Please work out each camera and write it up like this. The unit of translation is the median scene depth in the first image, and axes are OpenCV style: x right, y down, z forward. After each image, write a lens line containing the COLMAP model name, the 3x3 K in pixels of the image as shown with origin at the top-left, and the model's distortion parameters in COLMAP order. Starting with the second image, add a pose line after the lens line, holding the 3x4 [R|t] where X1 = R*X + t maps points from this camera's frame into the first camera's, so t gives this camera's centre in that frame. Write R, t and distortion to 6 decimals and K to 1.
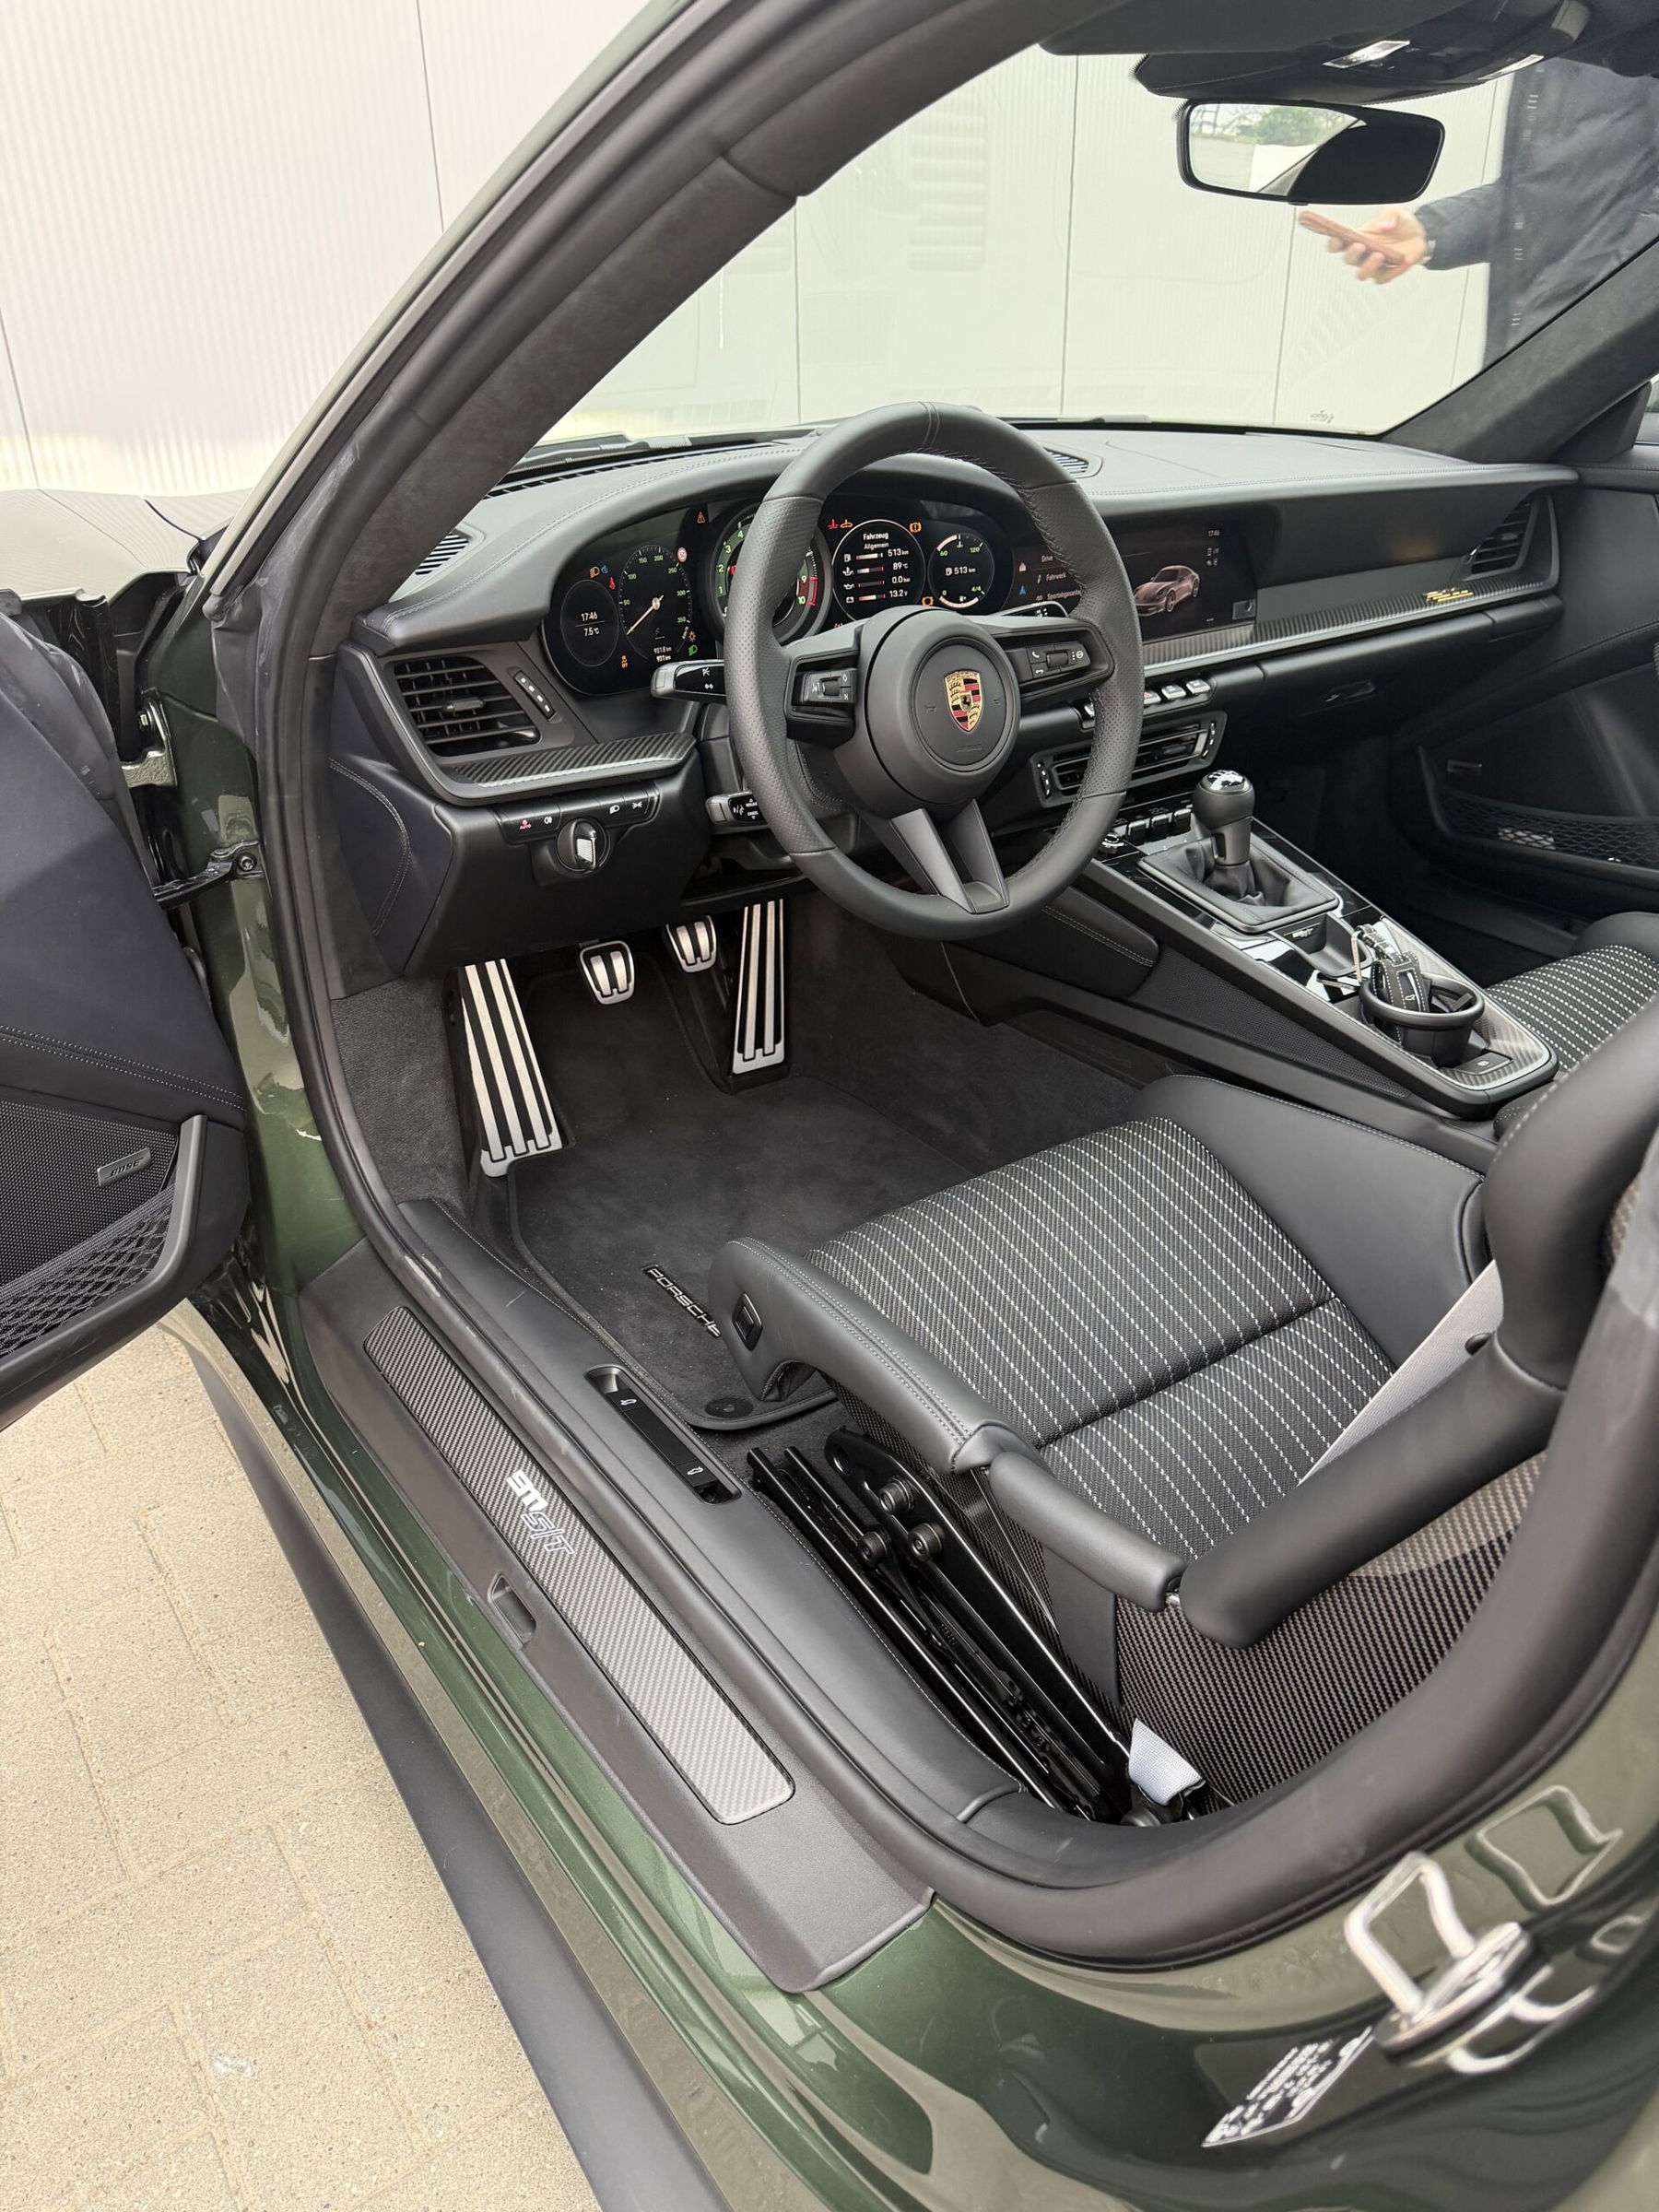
lens RADIAL K [[1528.6, 0, 829.5], [0, 1528.6, 1106.0], [0, 0, 1]] dist [0.002926, -0.000300]
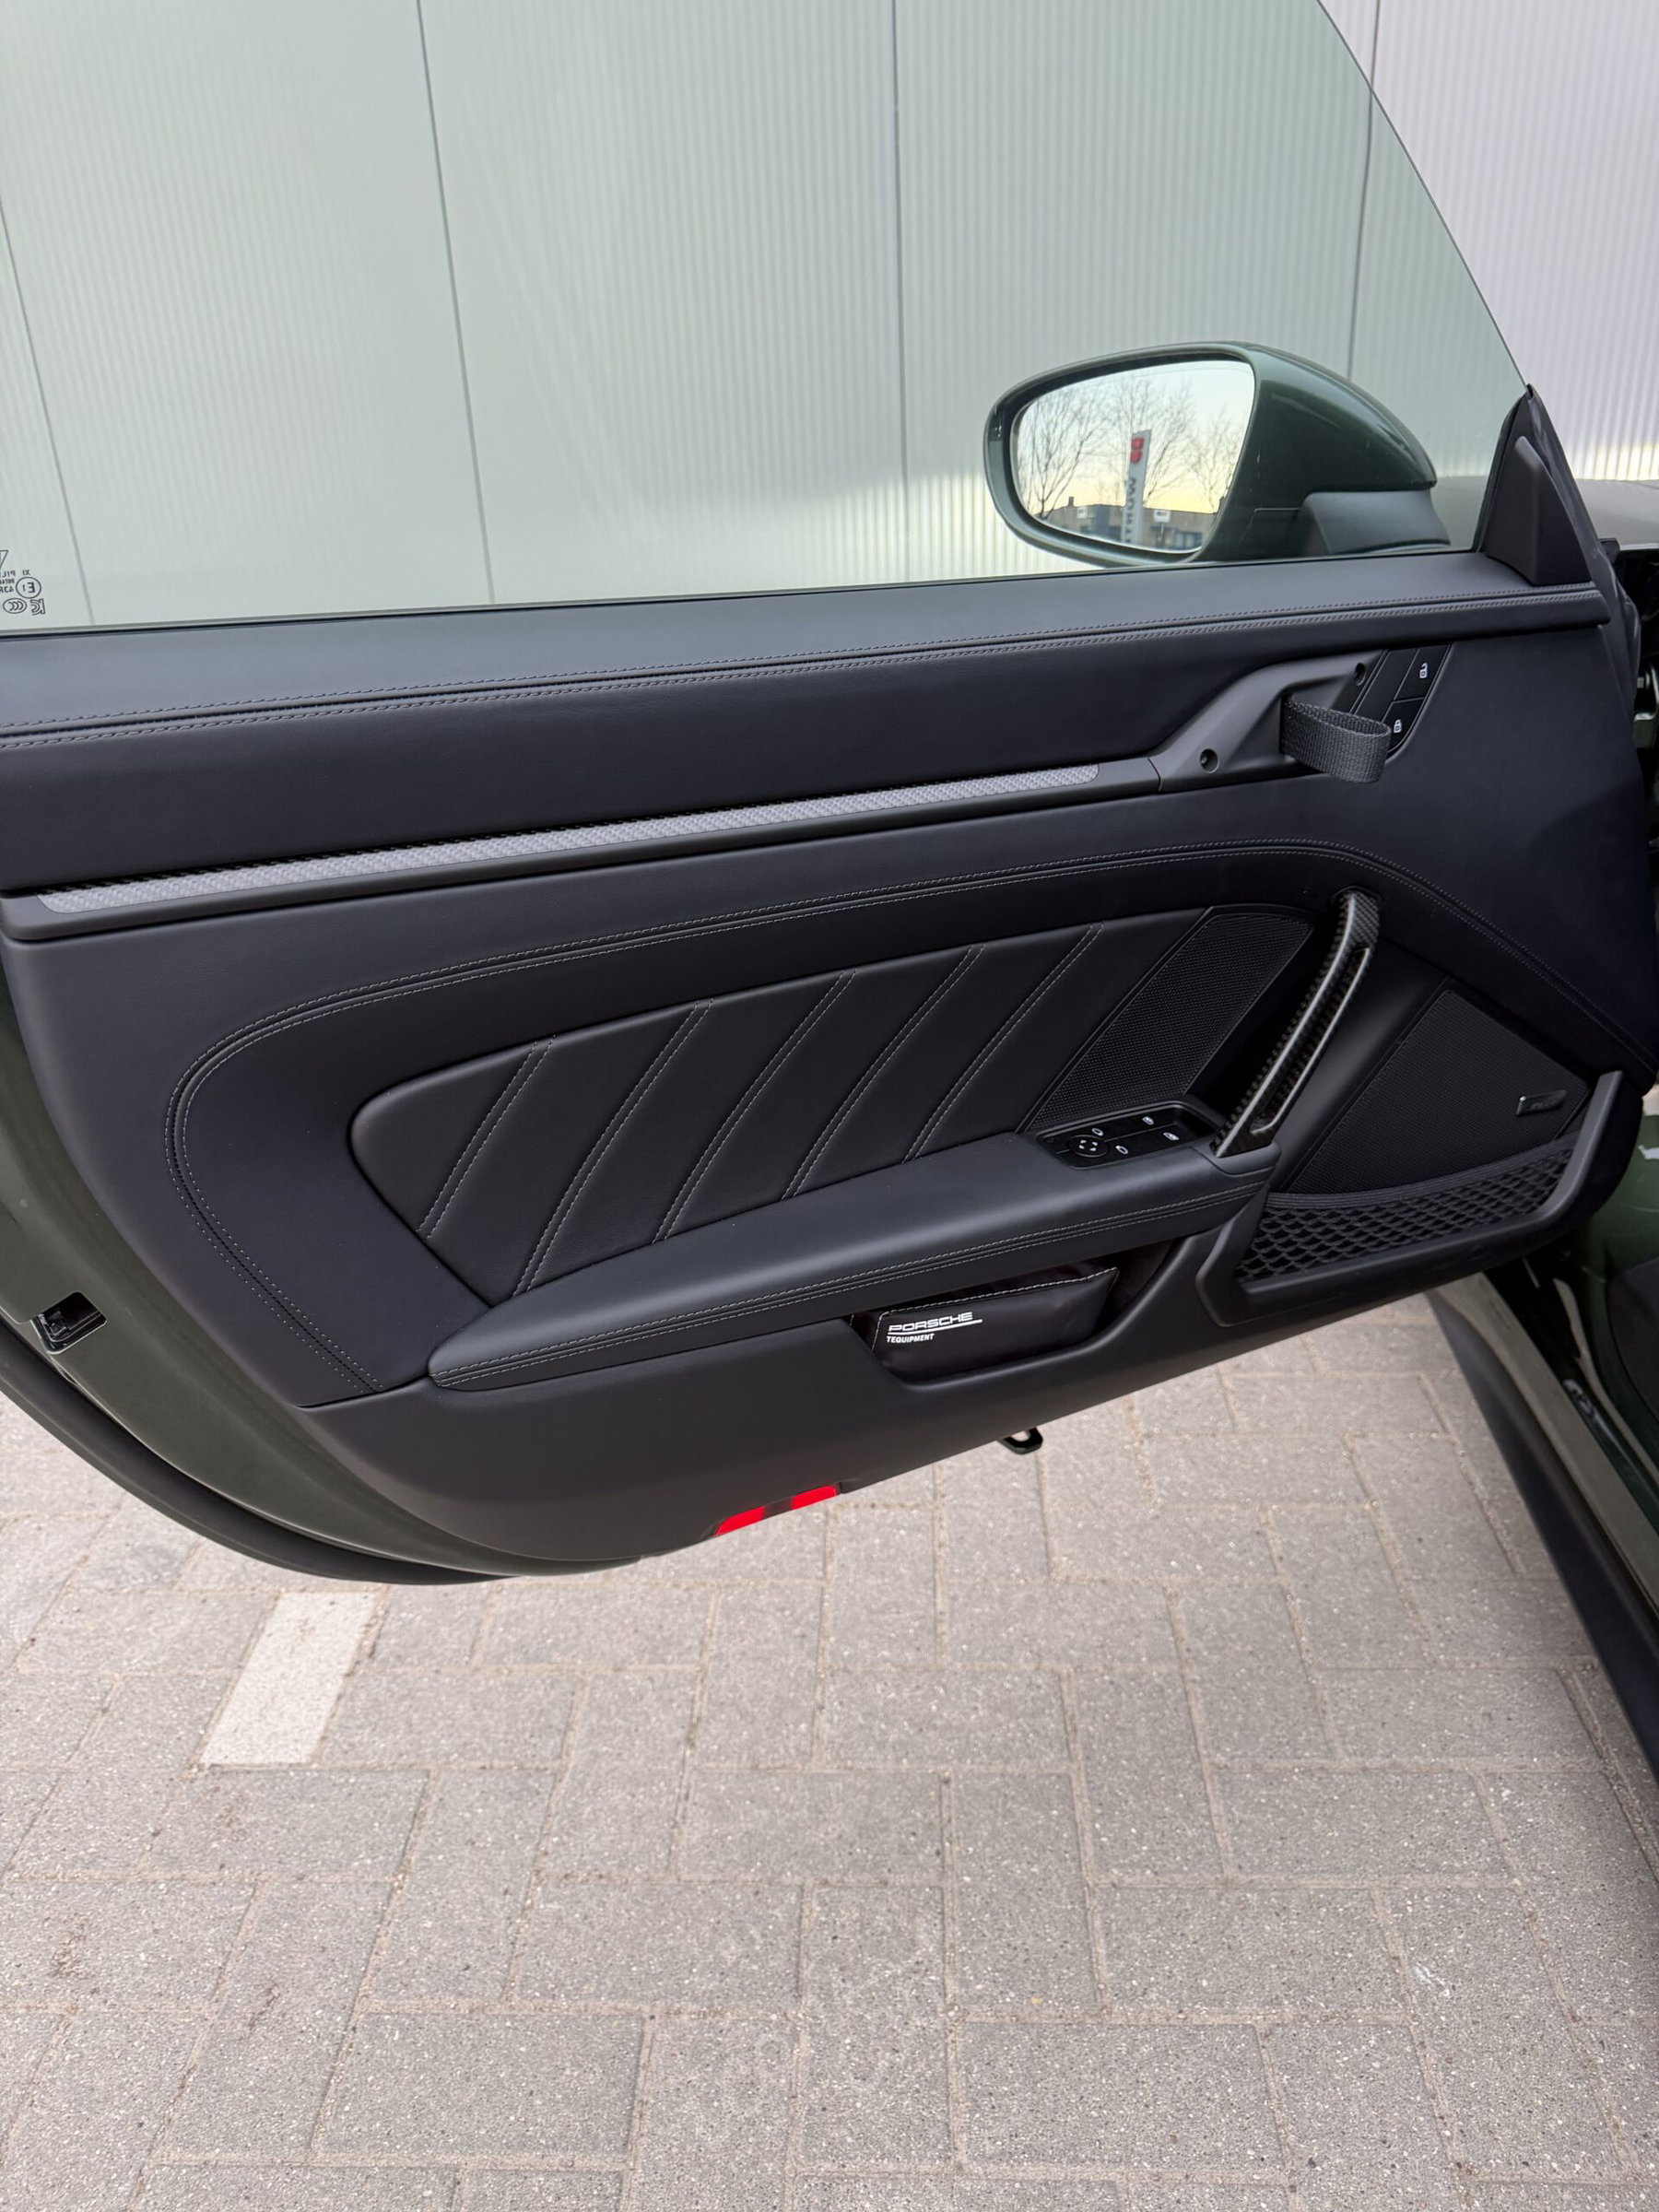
lens RADIAL K [[1565.1, 0, 829.5], [0, 1565.1, 1106.0], [0, 0, 1]] dist [-0.002931, -0.001568]
pose [[0.803837, 0.242752, -0.543064, -0.291302], [-0.256787, 0.965105, 0.051312, 0.117664], [0.536570, 0.098205, 0.838122, -0.143474]]
